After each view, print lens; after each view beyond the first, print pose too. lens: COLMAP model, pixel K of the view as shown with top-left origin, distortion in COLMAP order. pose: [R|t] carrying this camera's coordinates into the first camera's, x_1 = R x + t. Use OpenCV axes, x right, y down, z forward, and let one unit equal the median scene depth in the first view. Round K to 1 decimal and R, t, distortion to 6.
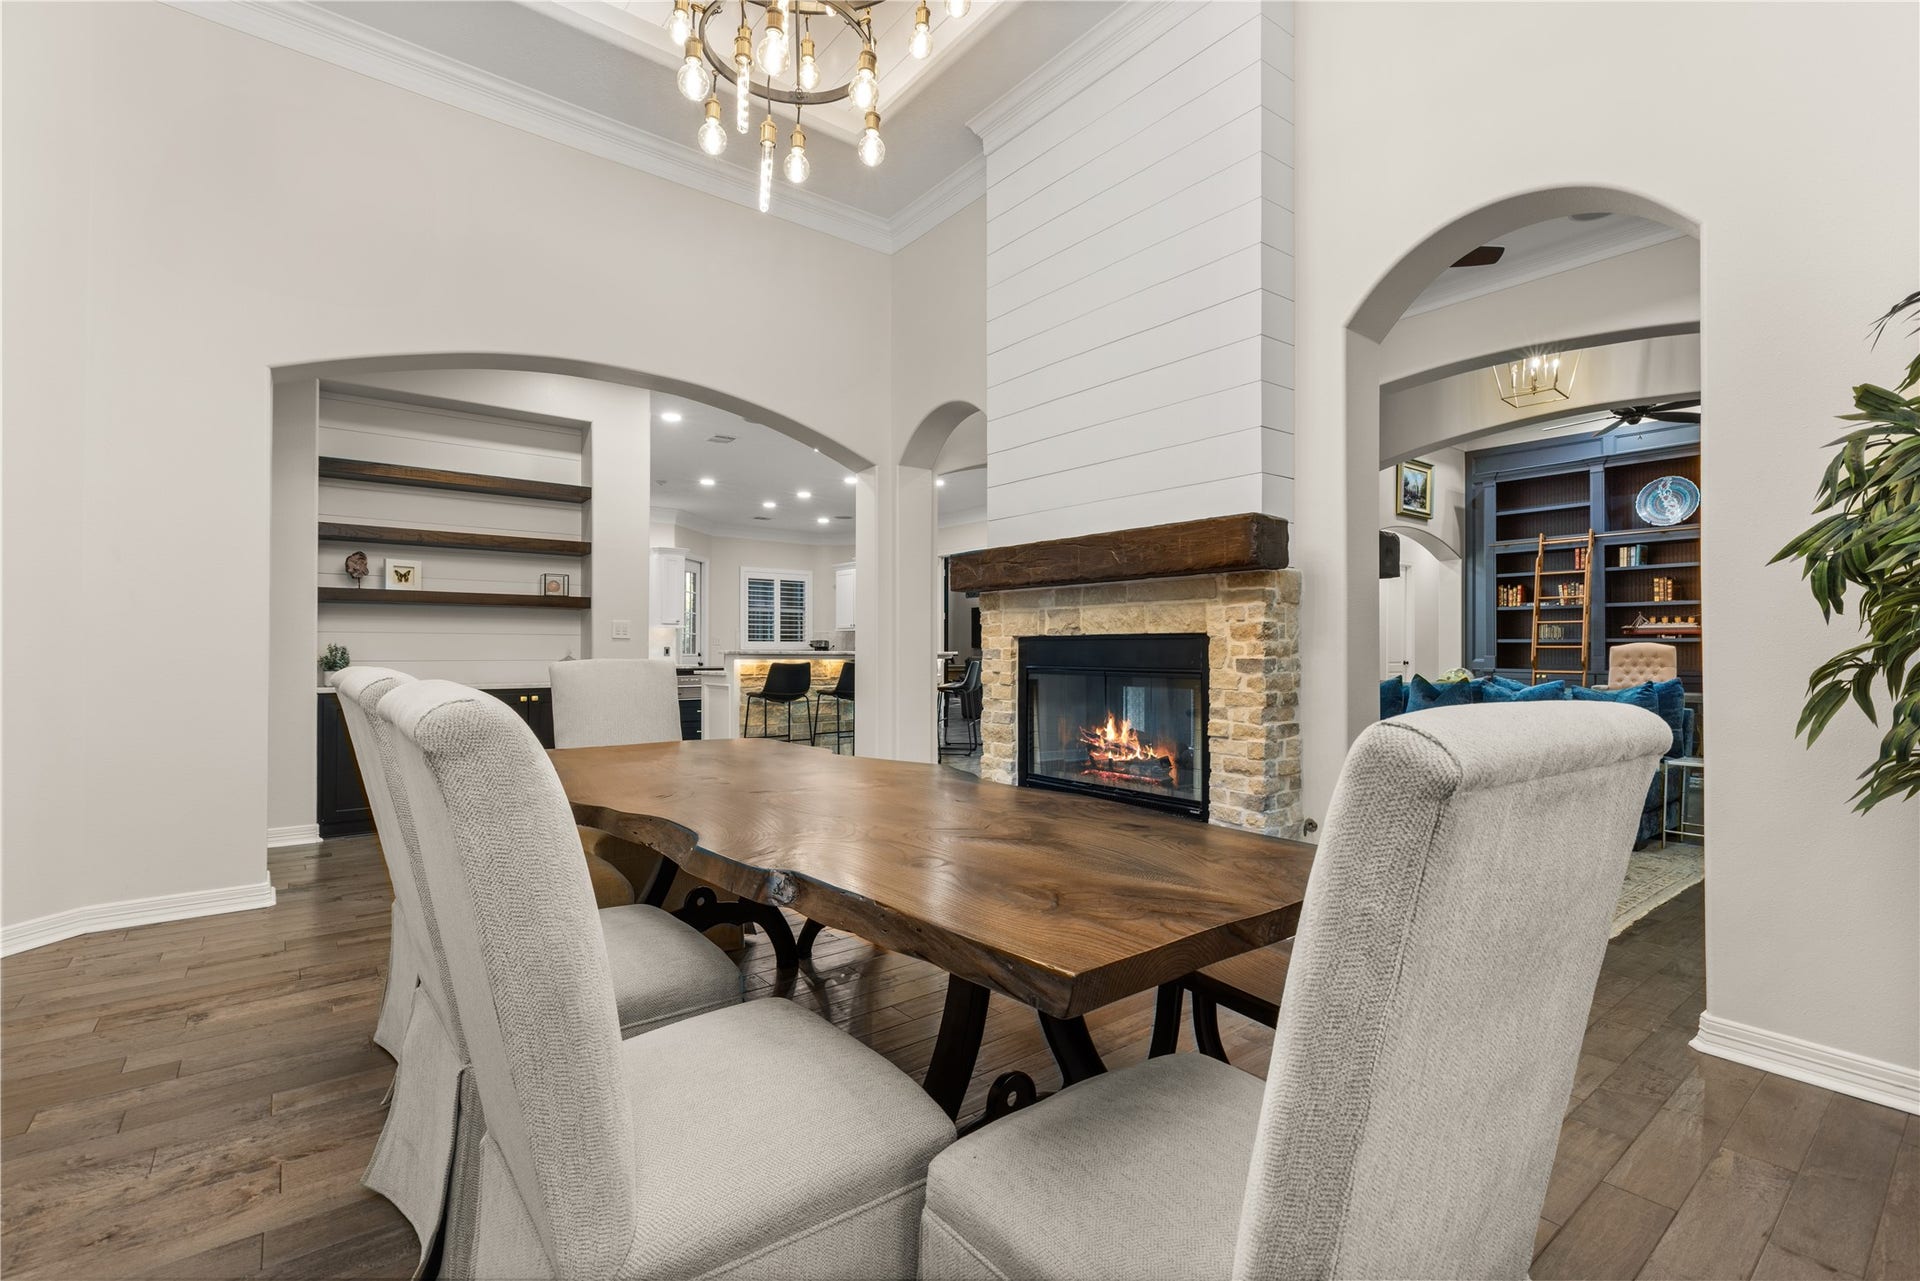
lens RADIAL K [[873.9, 0, 946.8], [0, 873.9, 641.9], [0, 0, 1]] dist [0.011276, -0.000092]
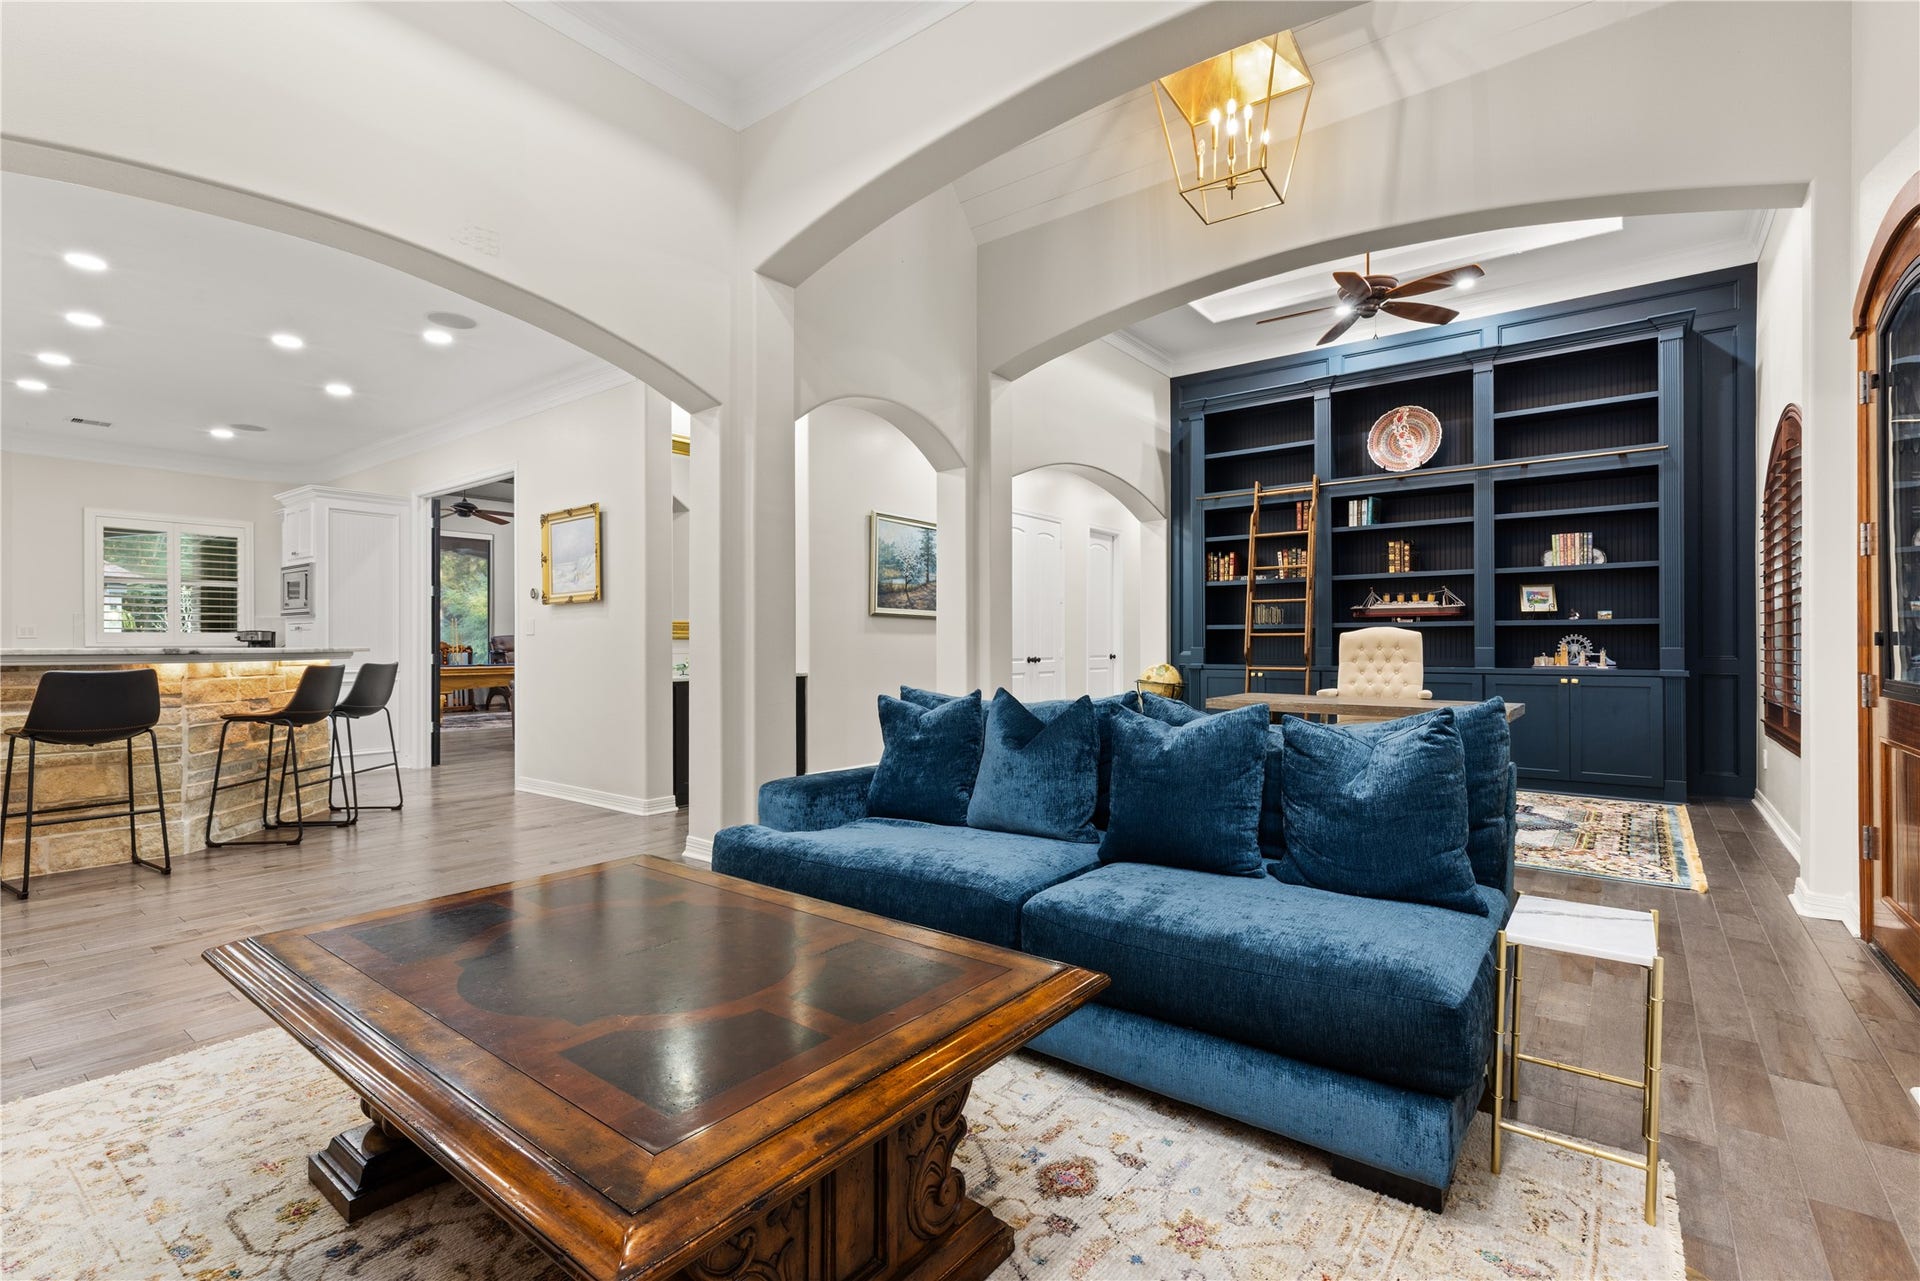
lens RADIAL K [[873.9, 0, 946.8], [0, 873.9, 641.9], [0, 0, 1]] dist [0.011276, -0.000092]
pose [[0.972480, -0.006020, 0.232909, 0.257593], [0.004376, 0.999962, 0.007574, 0.005005], [-0.232945, -0.006346, 0.972469, 0.353159]]
